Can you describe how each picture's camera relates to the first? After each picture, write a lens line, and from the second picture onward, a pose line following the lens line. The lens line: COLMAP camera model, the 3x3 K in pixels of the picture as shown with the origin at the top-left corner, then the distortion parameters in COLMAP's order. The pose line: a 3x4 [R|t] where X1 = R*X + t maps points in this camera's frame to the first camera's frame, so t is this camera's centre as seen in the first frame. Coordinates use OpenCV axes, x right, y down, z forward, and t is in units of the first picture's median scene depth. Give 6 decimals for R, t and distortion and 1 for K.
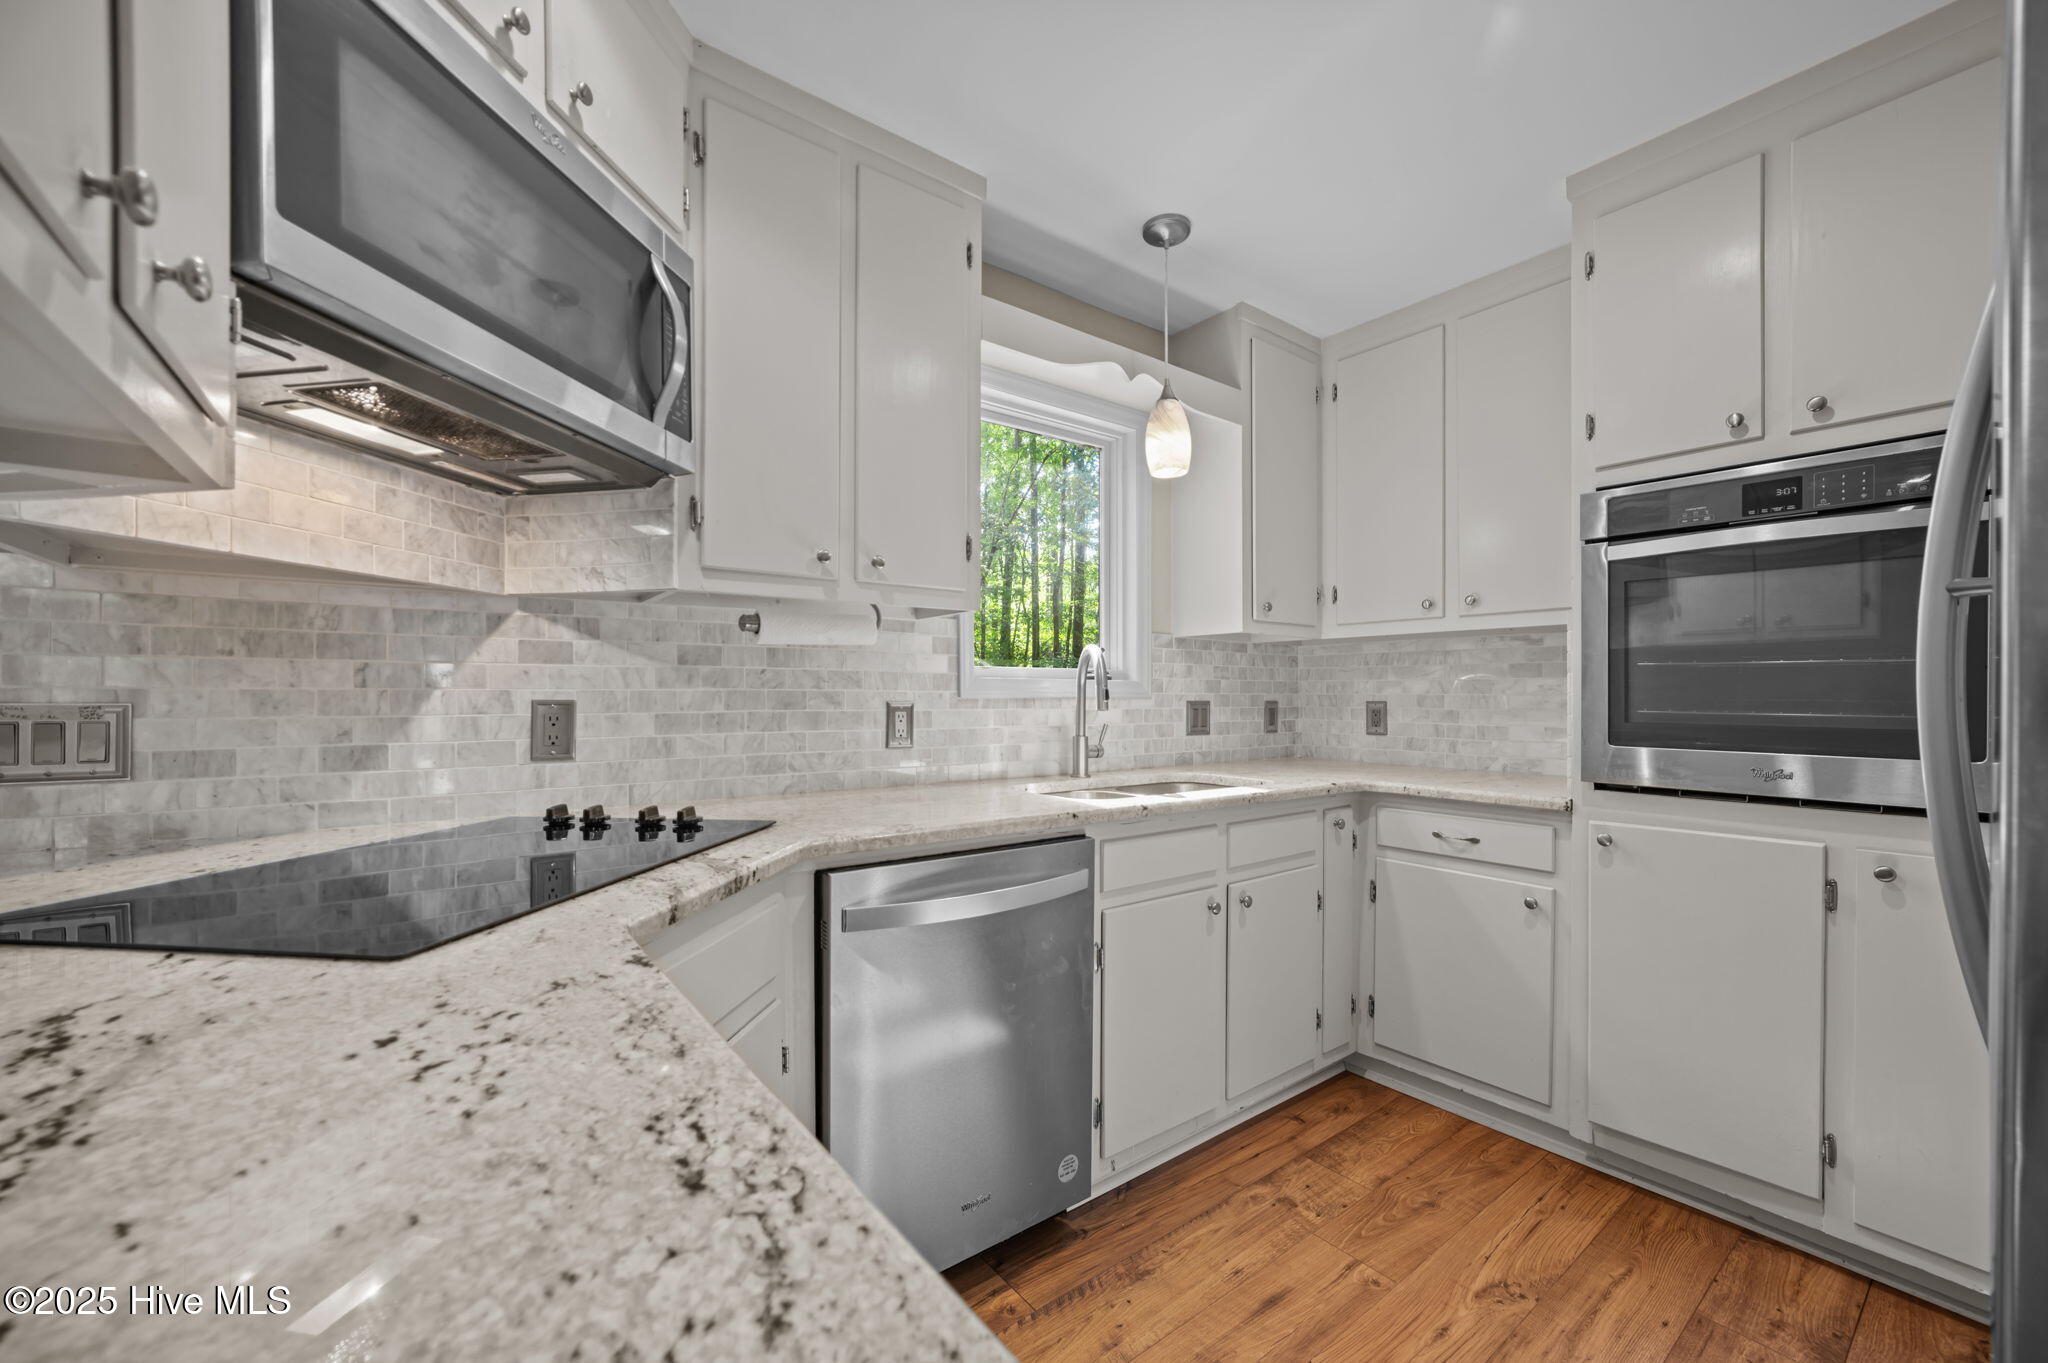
lens RADIAL K [[808.0, 0, 1030.1], [0, 808.0, 694.9], [0, 0, 1]] dist [-0.014087, 0.002513]
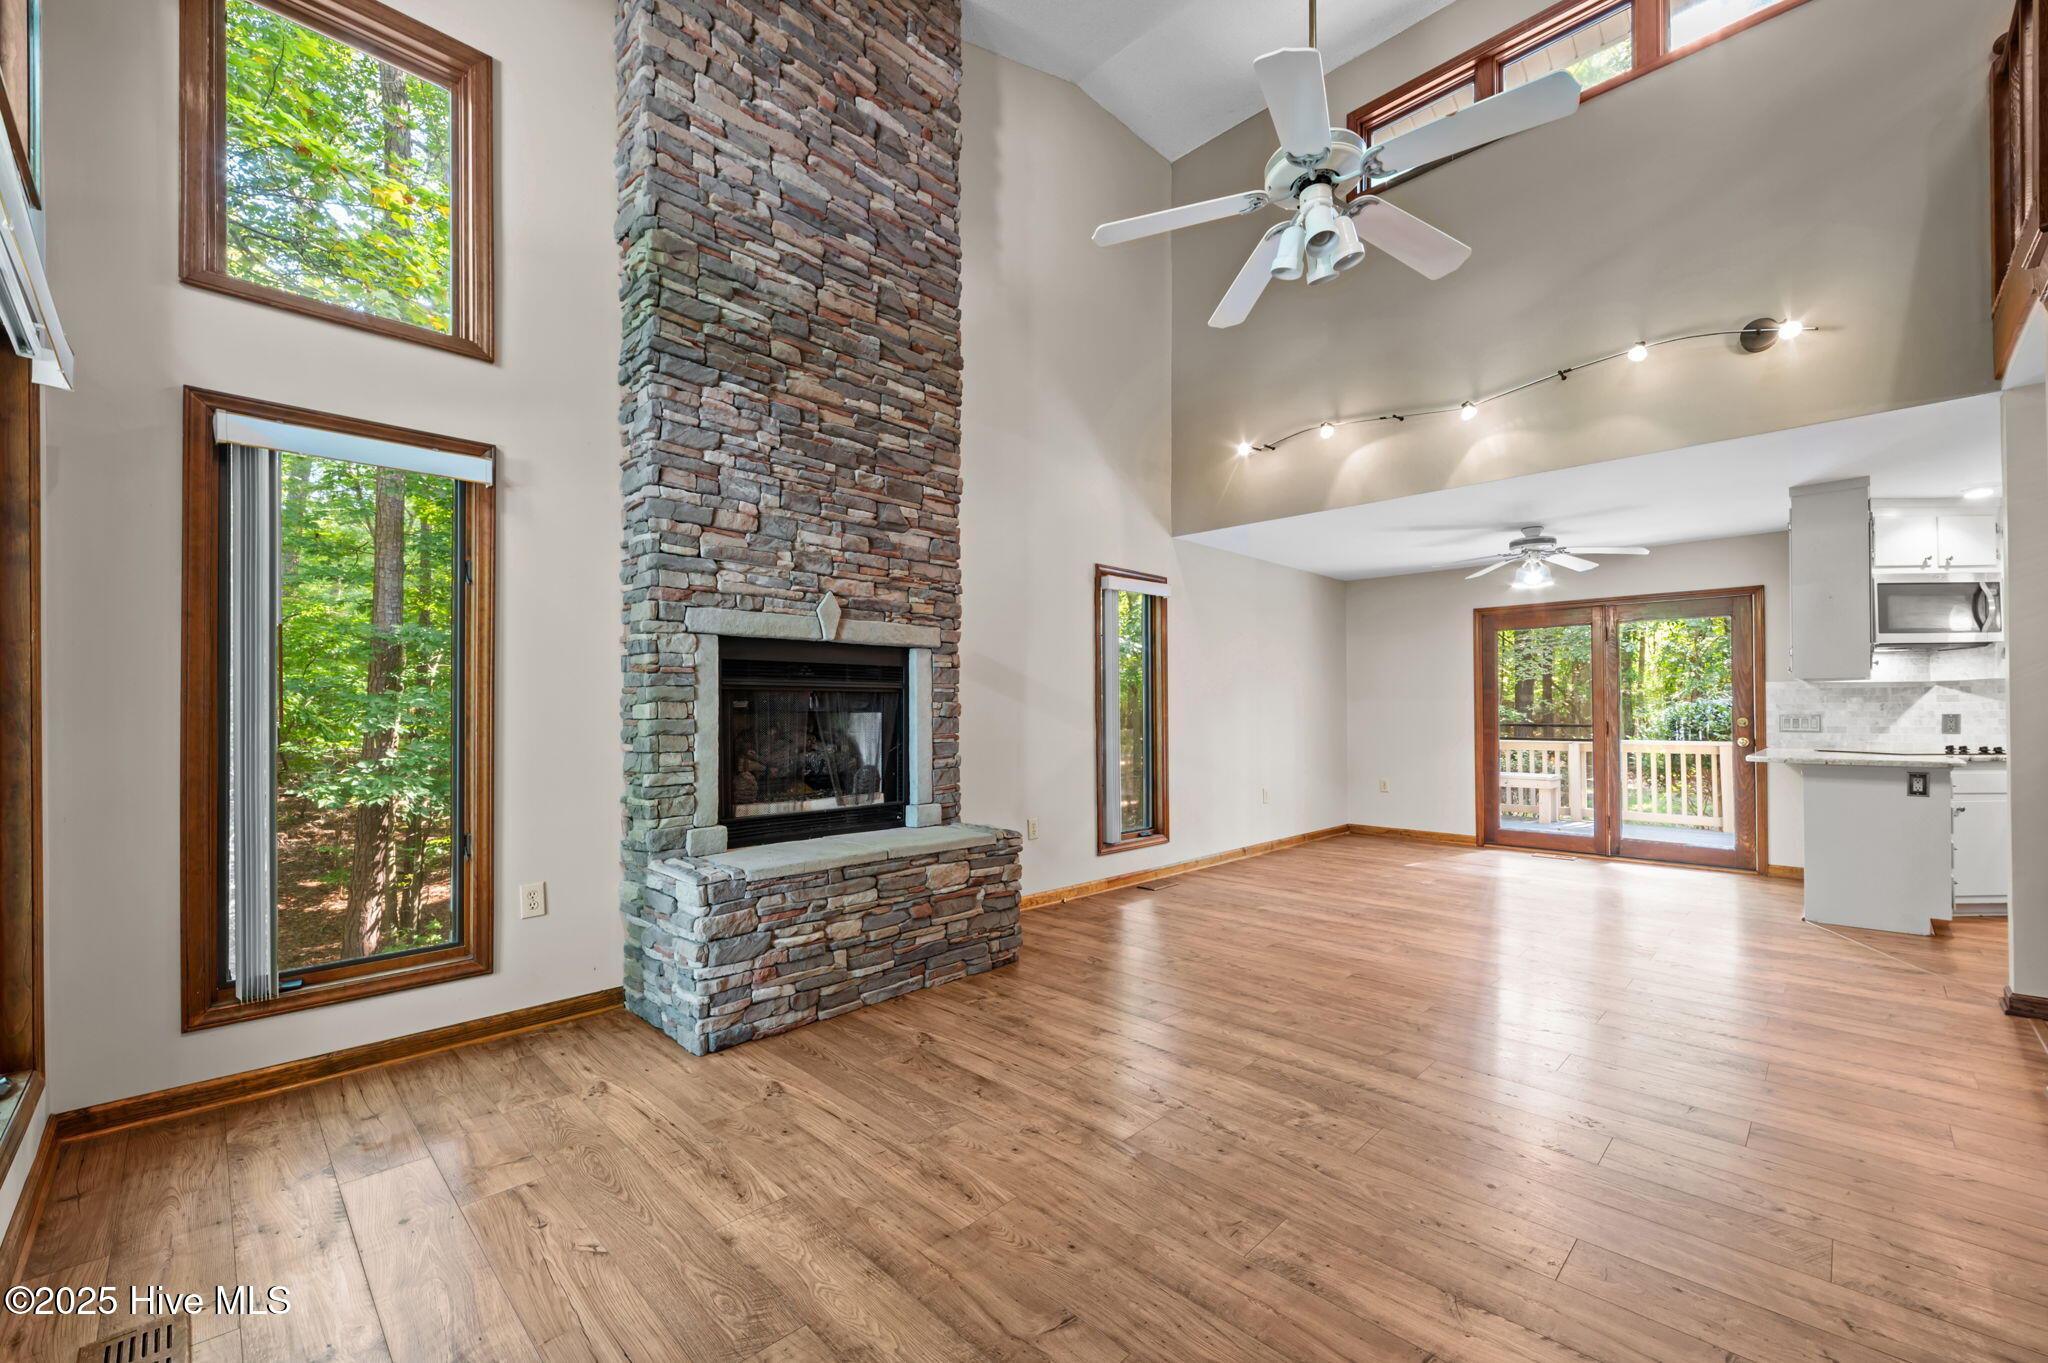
lens RADIAL K [[808.0, 0, 1040.4], [0, 808.0, 707.5], [0, 0, 1]] dist [-0.014087, 0.002513]
pose [[0.148635, -0.003603, -0.988886, 2.103819], [0.007384, 0.999970, -0.002534, -0.040501], [0.988865, -0.006925, 0.148657, -3.203719]]
